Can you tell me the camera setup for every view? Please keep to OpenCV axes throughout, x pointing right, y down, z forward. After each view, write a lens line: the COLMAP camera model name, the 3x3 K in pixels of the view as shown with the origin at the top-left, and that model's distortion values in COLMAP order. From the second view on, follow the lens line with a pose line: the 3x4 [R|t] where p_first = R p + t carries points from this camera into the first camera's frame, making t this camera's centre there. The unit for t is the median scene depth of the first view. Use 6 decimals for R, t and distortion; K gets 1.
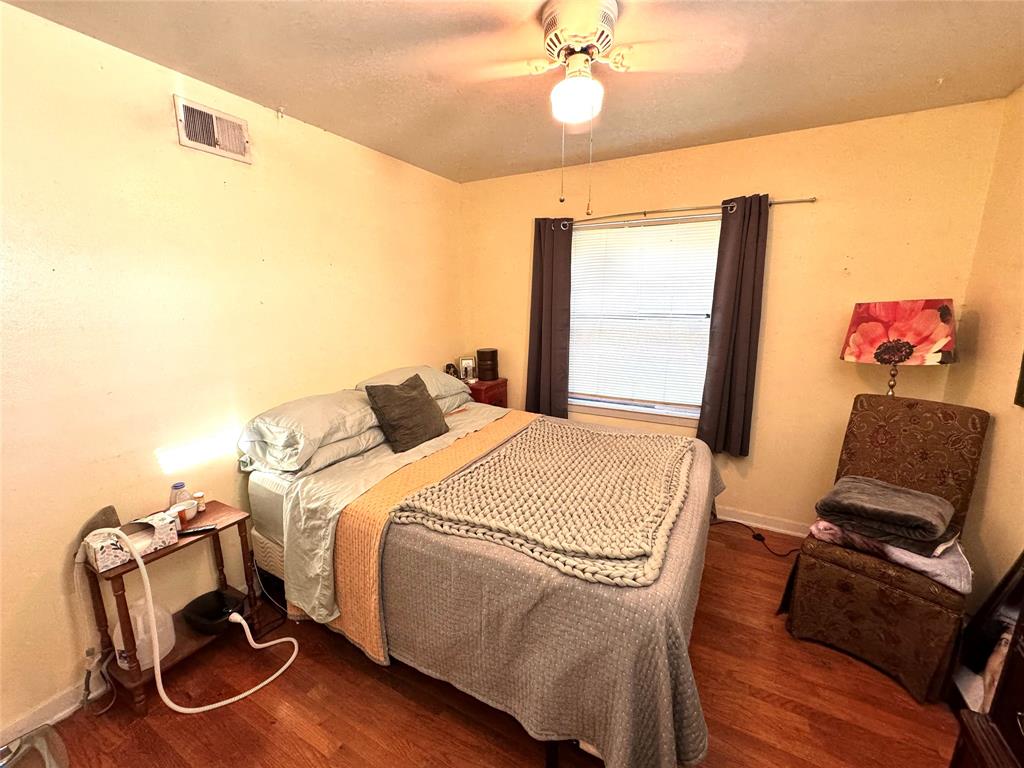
lens RADIAL K [[411.8, 0, 513.9], [0, 411.8, 384.0], [0, 0, 1]] dist [0.002567, 0.000227]
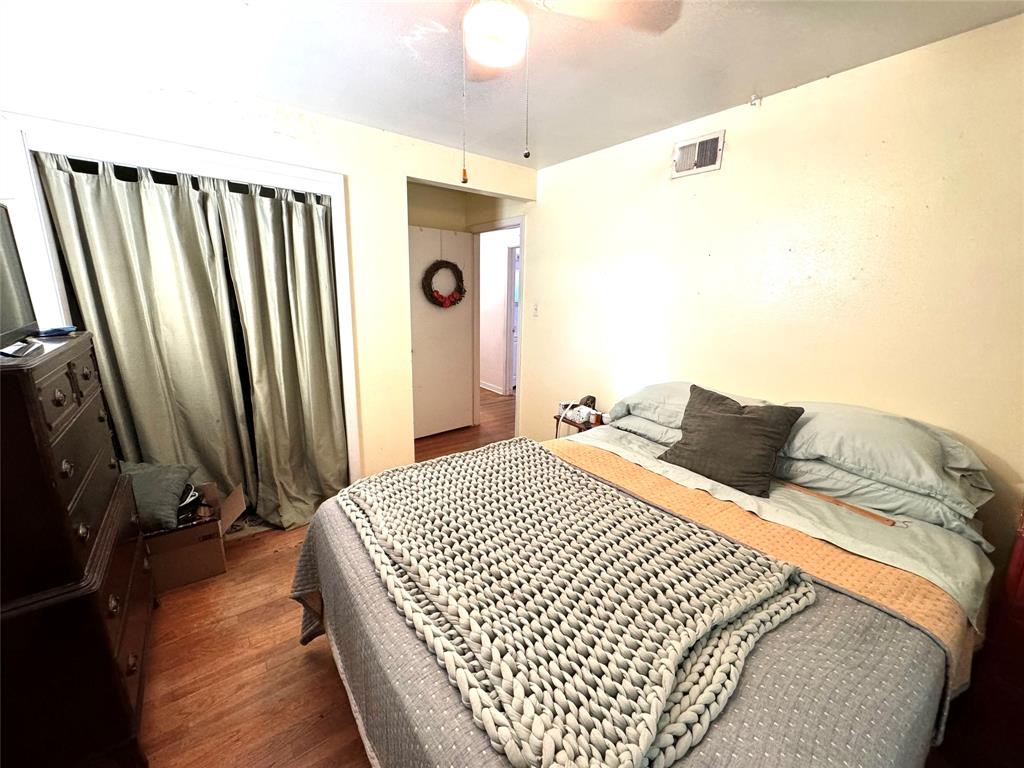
lens RADIAL K [[411.8, 0, 513.9], [0, 411.8, 382.2], [0, 0, 1]] dist [0.002567, 0.000227]
pose [[-0.425045, 0.197589, -0.883343, 0.661192], [-0.202919, 0.930247, 0.305721, -0.212376], [0.882134, 0.309192, -0.355302, 1.027709]]
